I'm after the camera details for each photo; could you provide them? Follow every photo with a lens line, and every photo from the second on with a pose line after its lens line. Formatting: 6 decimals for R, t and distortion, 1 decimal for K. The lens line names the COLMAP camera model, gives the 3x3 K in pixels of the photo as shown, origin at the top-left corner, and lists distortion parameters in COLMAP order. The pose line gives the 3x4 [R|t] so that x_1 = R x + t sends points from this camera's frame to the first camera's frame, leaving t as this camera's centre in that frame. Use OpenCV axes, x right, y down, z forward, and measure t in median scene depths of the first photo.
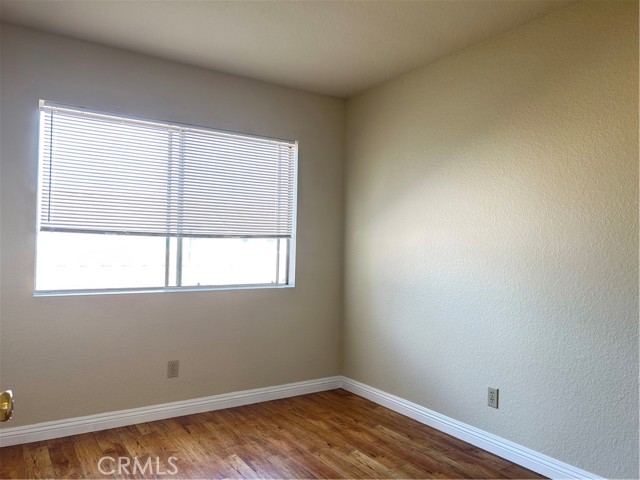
lens RADIAL K [[486.0, 0, 317.3], [0, 486.0, 241.0], [0, 0, 1]] dist [0.069829, -0.005750]
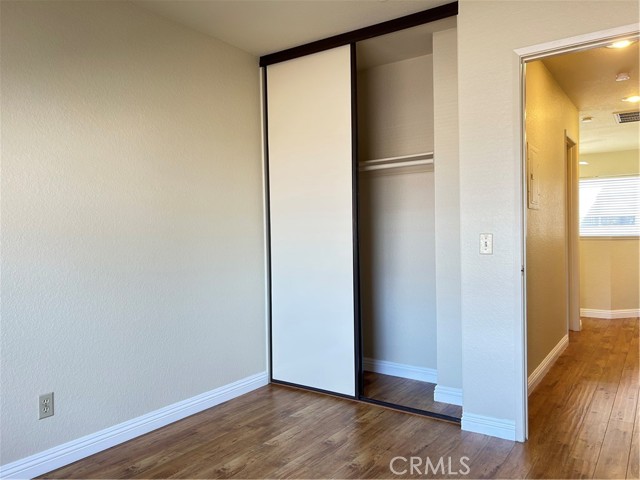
lens RADIAL K [[486.0, 0, 317.3], [0, 486.0, 241.0], [0, 0, 1]] dist [0.069829, -0.005750]
pose [[-0.394345, -0.022387, 0.918690, -0.598659], [-0.018189, 0.999698, 0.016553, 0.023773], [-0.918783, -0.010182, -0.394633, 0.959002]]
